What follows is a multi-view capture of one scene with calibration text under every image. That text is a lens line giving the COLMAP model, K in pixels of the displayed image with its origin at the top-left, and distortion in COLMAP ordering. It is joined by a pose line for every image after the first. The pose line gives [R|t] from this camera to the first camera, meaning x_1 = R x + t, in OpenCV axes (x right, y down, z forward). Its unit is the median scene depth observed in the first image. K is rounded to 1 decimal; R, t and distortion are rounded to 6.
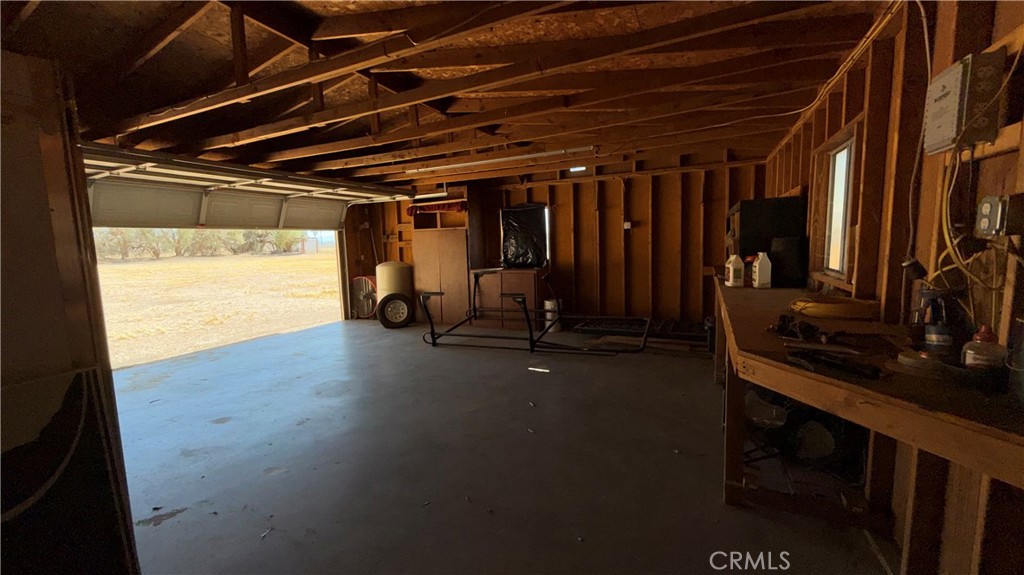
lens RADIAL K [[408.3, 0, 509.3], [0, 408.3, 287.6], [0, 0, 1]] dist [-0.000239, 0.000141]
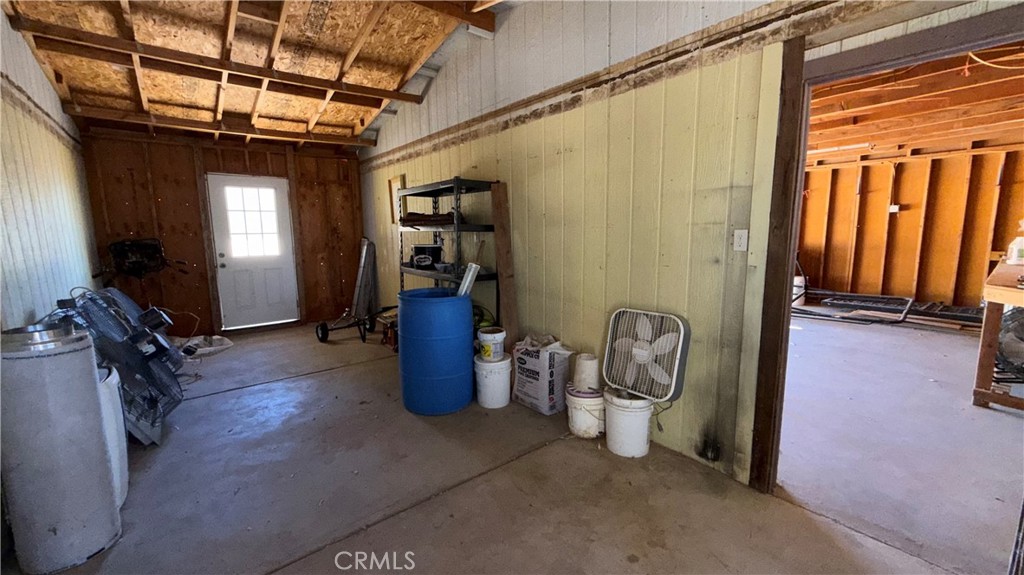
lens RADIAL K [[408.3, 0, 509.3], [0, 408.3, 287.6], [0, 0, 1]] dist [-0.000239, 0.000141]
pose [[0.901030, 0.078925, -0.426516, -0.137333], [-0.059195, 0.996481, 0.059343, 0.044168], [0.429699, -0.028222, 0.902531, -0.373125]]
